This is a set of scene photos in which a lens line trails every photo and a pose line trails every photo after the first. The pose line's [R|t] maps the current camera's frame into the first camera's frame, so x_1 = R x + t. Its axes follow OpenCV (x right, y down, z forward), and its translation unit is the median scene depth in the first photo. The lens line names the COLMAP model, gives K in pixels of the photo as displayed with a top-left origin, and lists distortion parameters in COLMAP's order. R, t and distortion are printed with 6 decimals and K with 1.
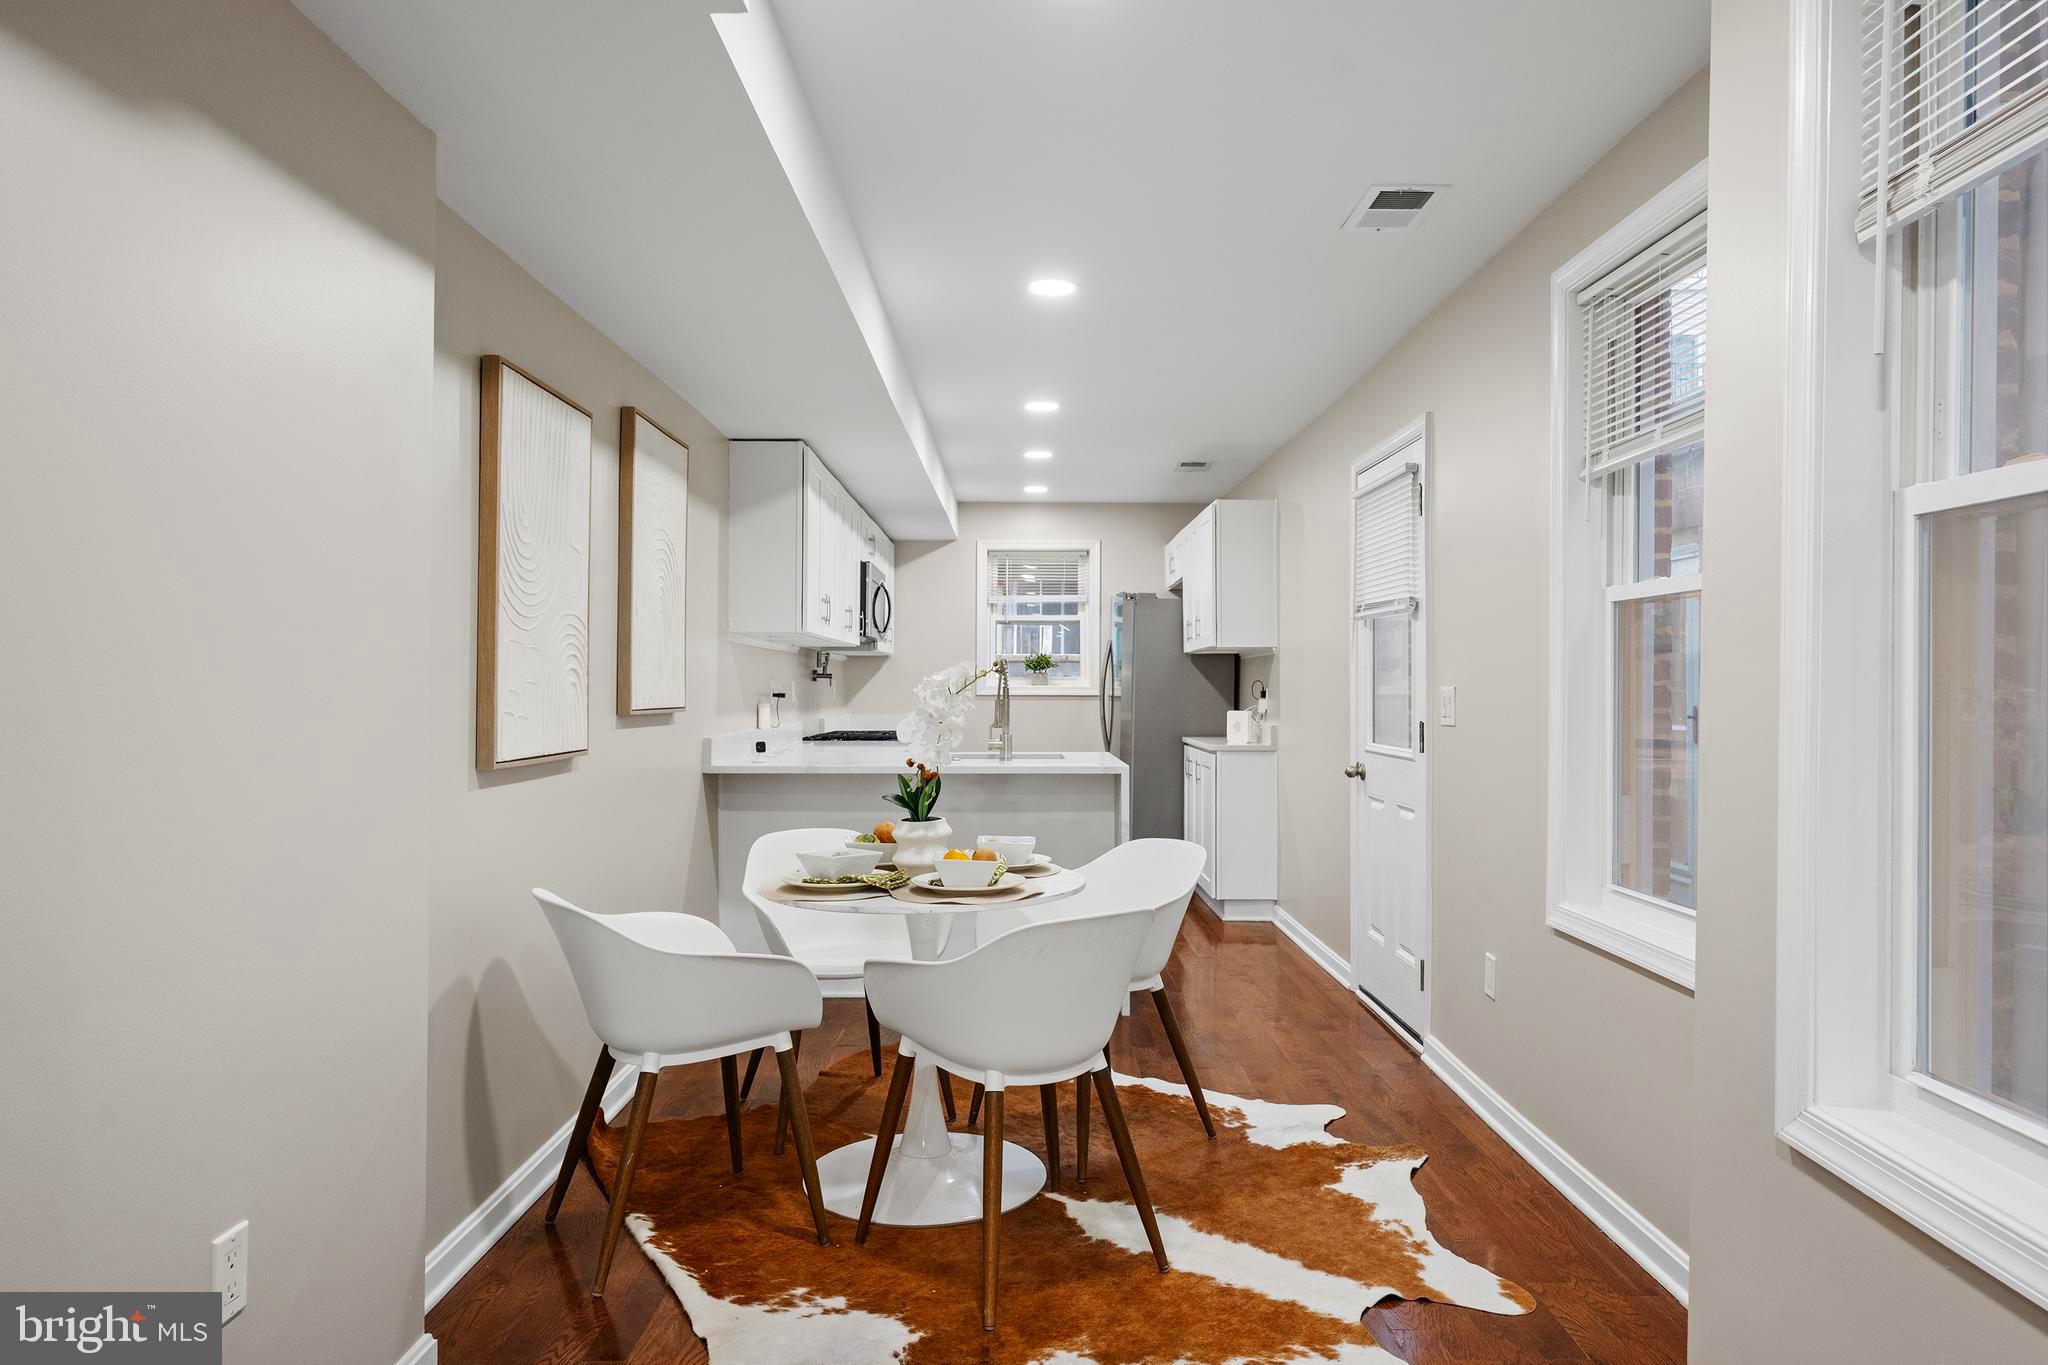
lens RADIAL K [[1257.8, 0, 1028.7], [0, 1257.8, 689.4], [0, 0, 1]] dist [-0.000545, -0.000042]
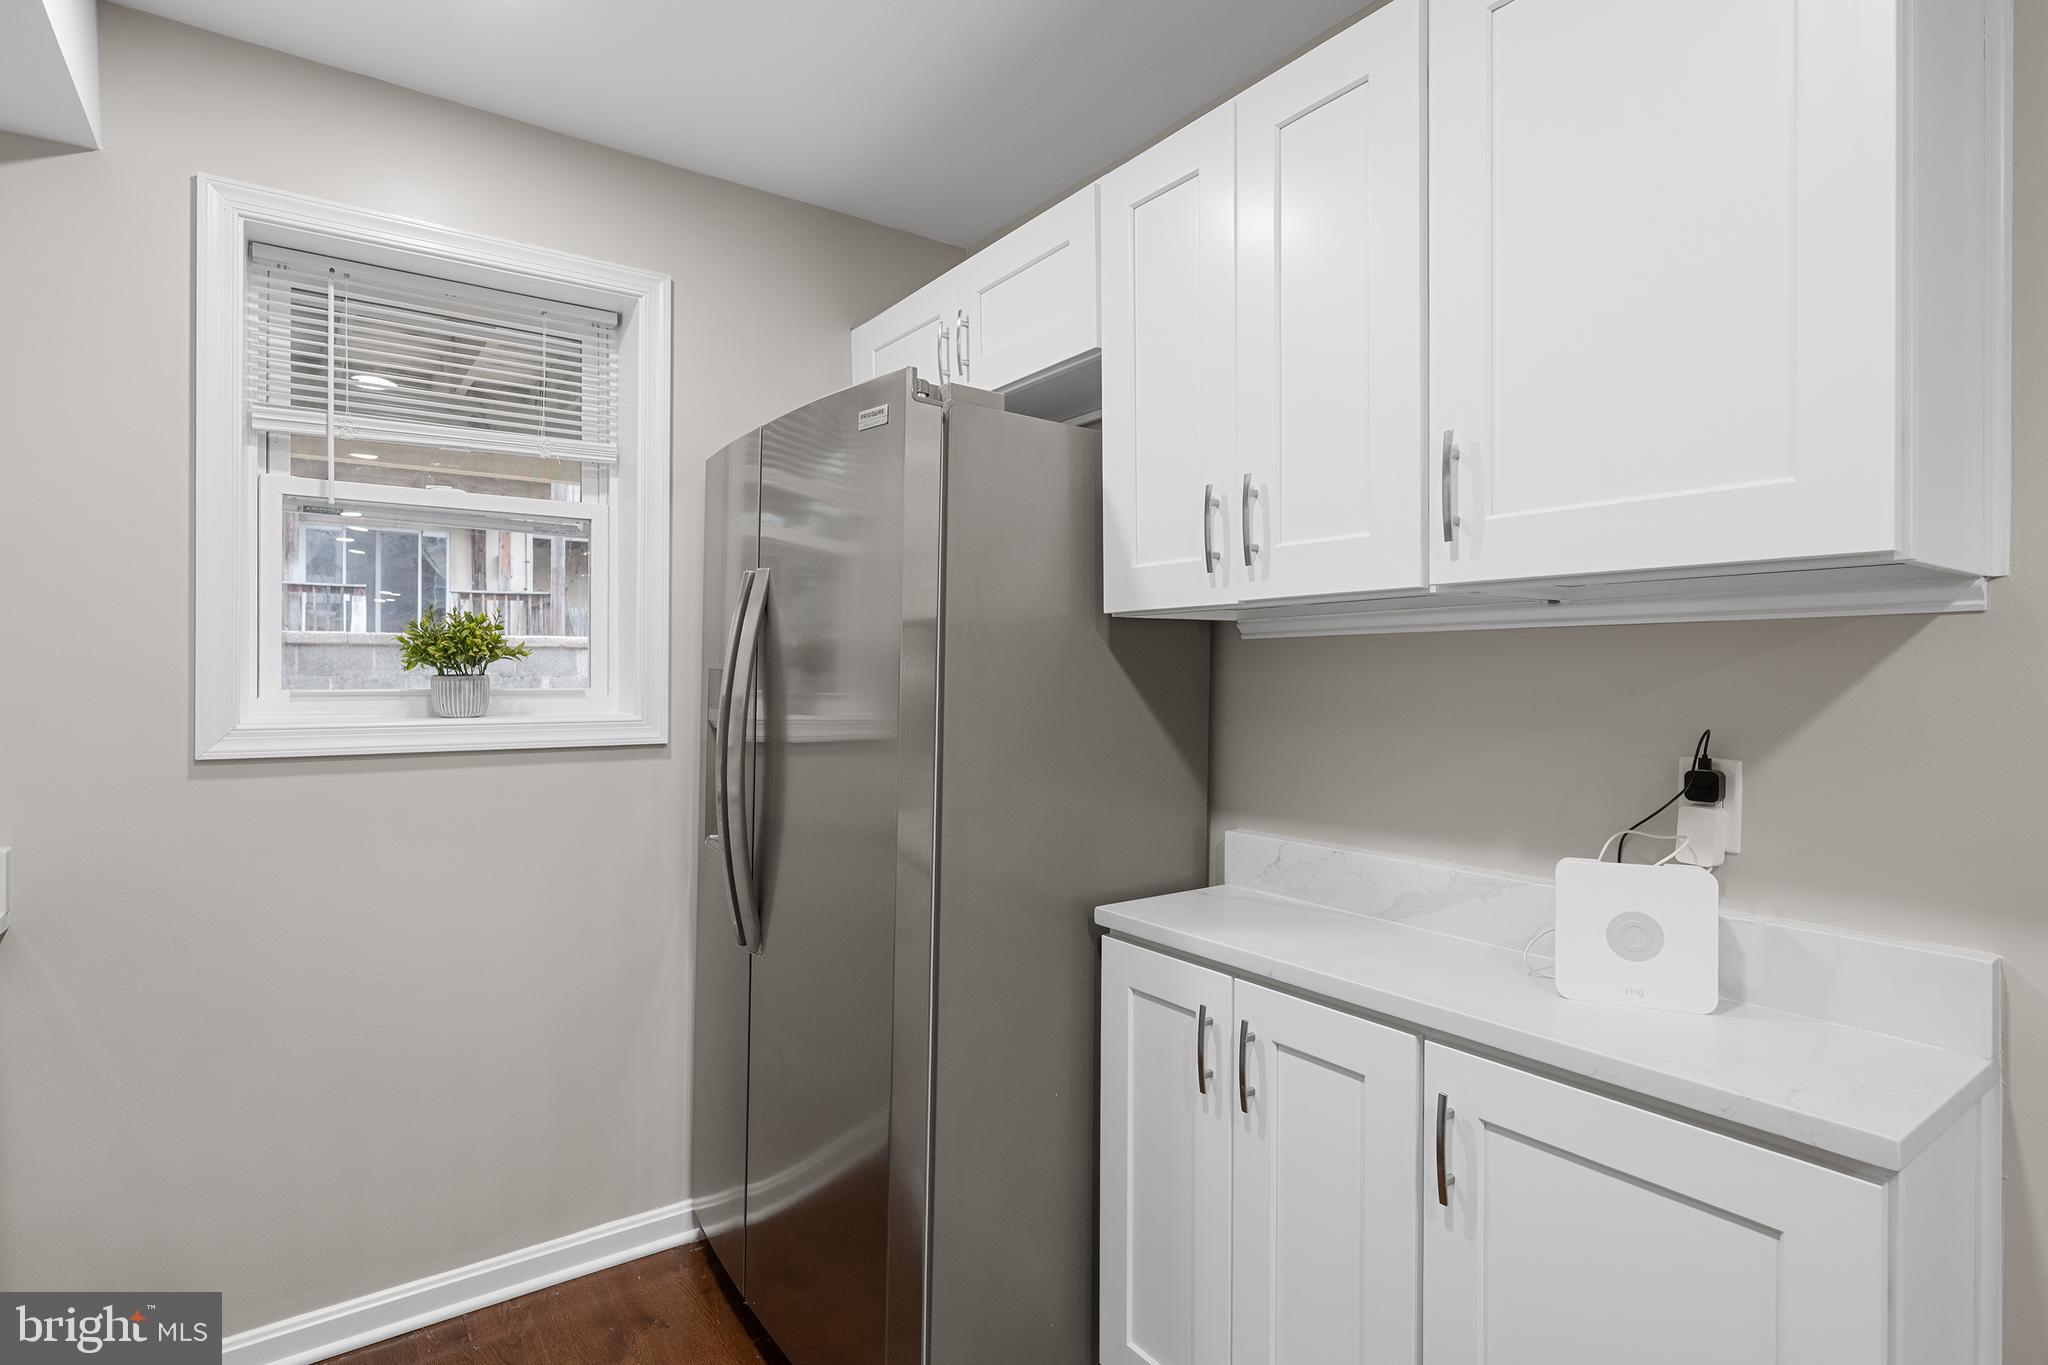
lens RADIAL K [[1042.7, 0, 1019.0], [0, 1042.7, 676.5], [0, 0, 1]] dist [-0.000939, 0.001338]
pose [[0.815028, 0.000674, 0.579421, -0.028923], [-0.002028, 0.999997, 0.001689, -0.014735], [-0.579417, -0.002552, 0.815027, 0.756059]]
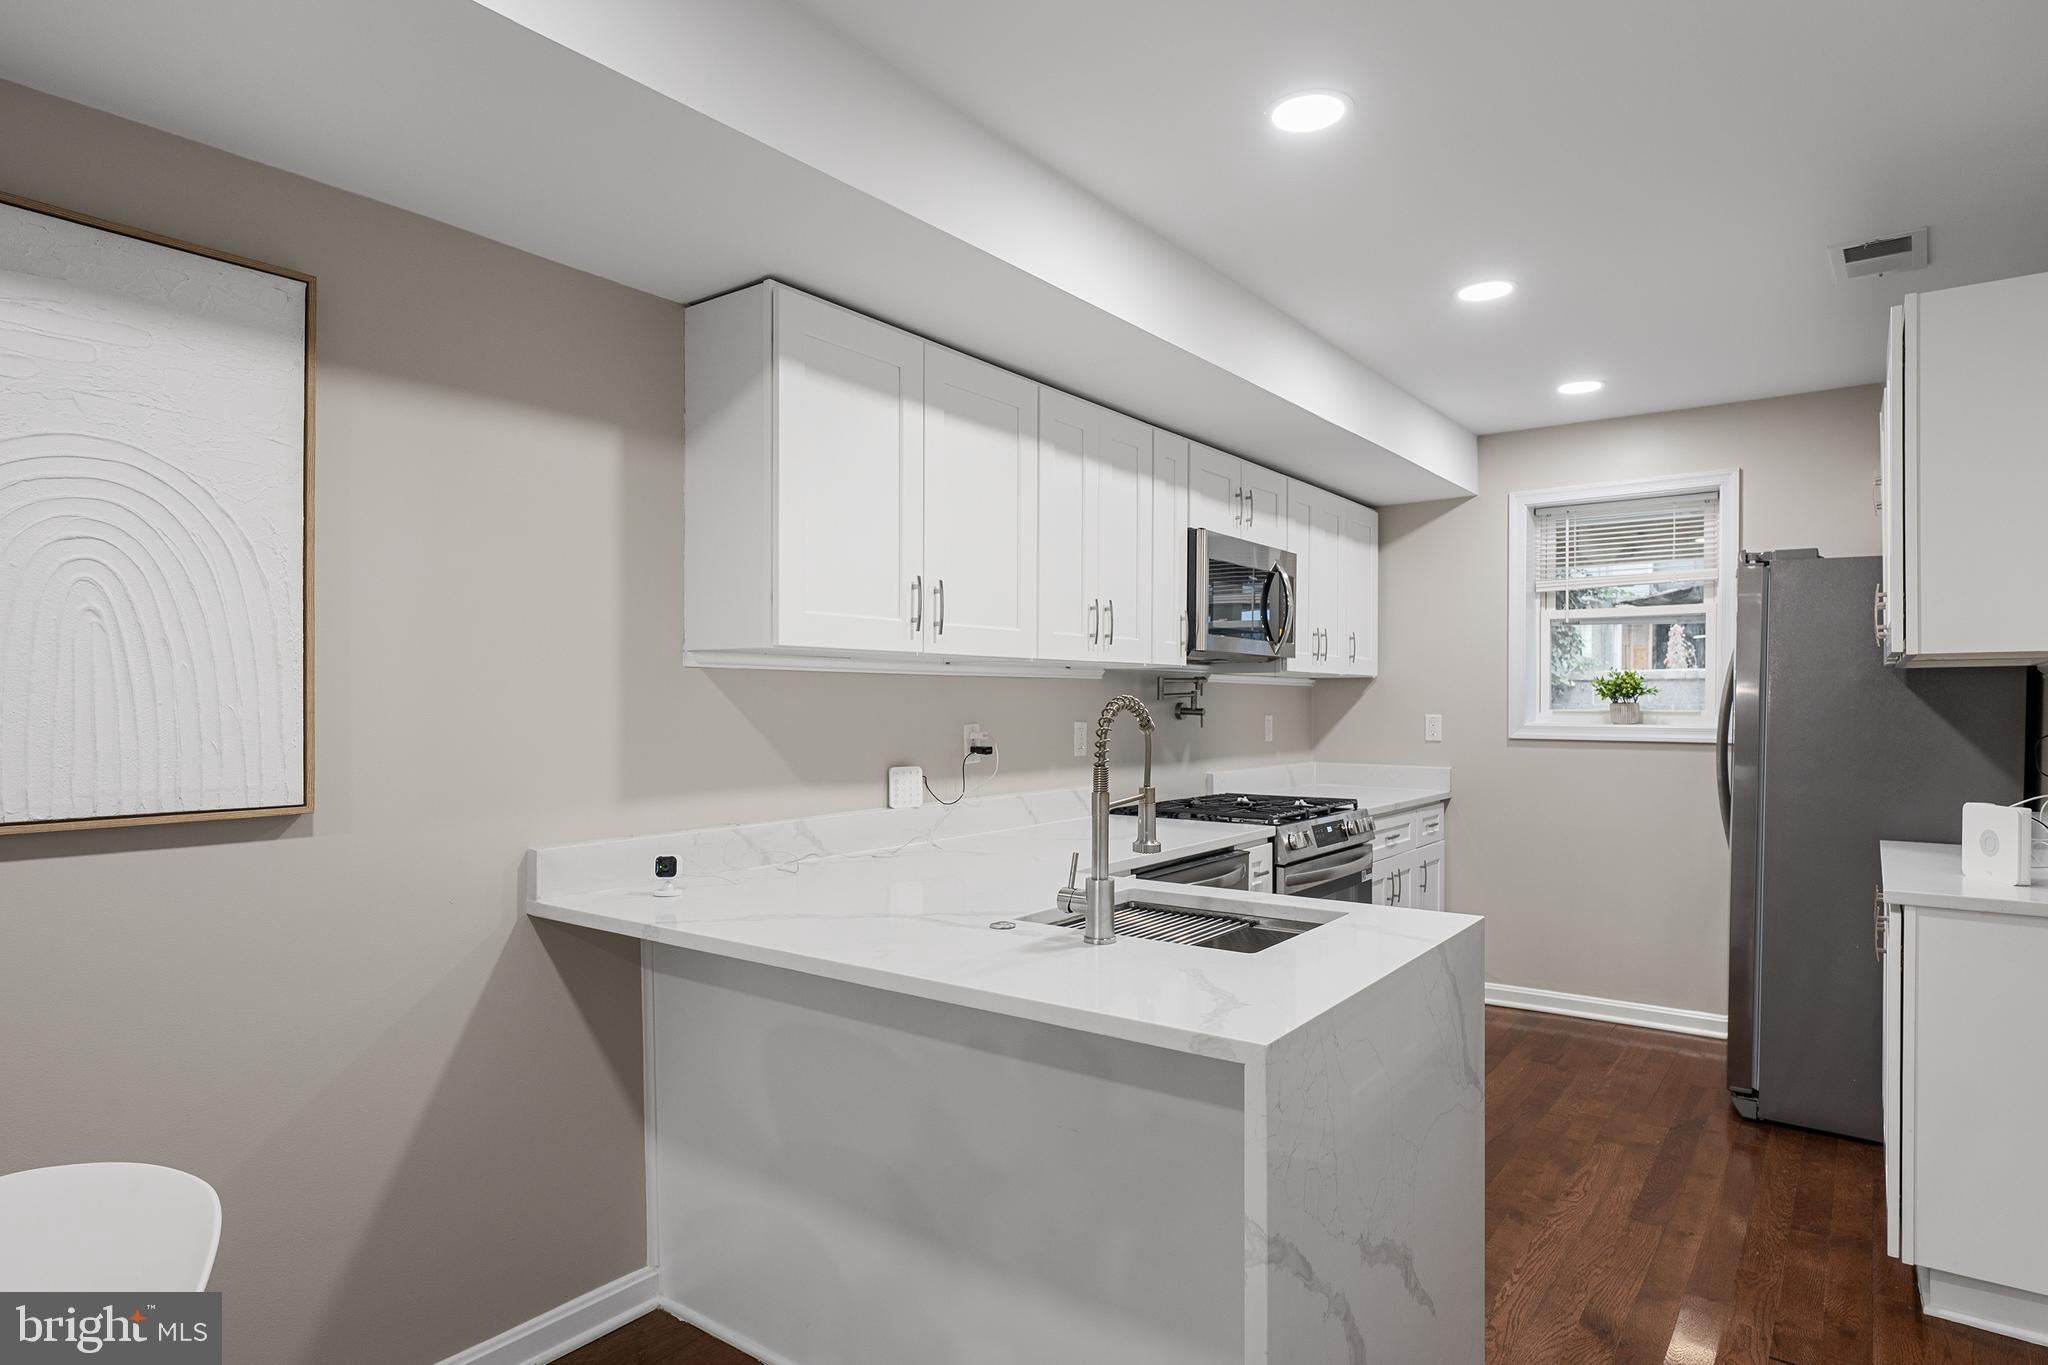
lens RADIAL K [[1131.8, 0, 1026.5], [0, 1131.8, 698.0], [0, 0, 1]] dist [-0.020185, 0.001789]
pose [[0.793177, 0.000998, -0.608990, 0.115937], [-0.002882, 0.999994, -0.002114, -0.014569], [0.608984, 0.003432, 0.793175, 0.424549]]
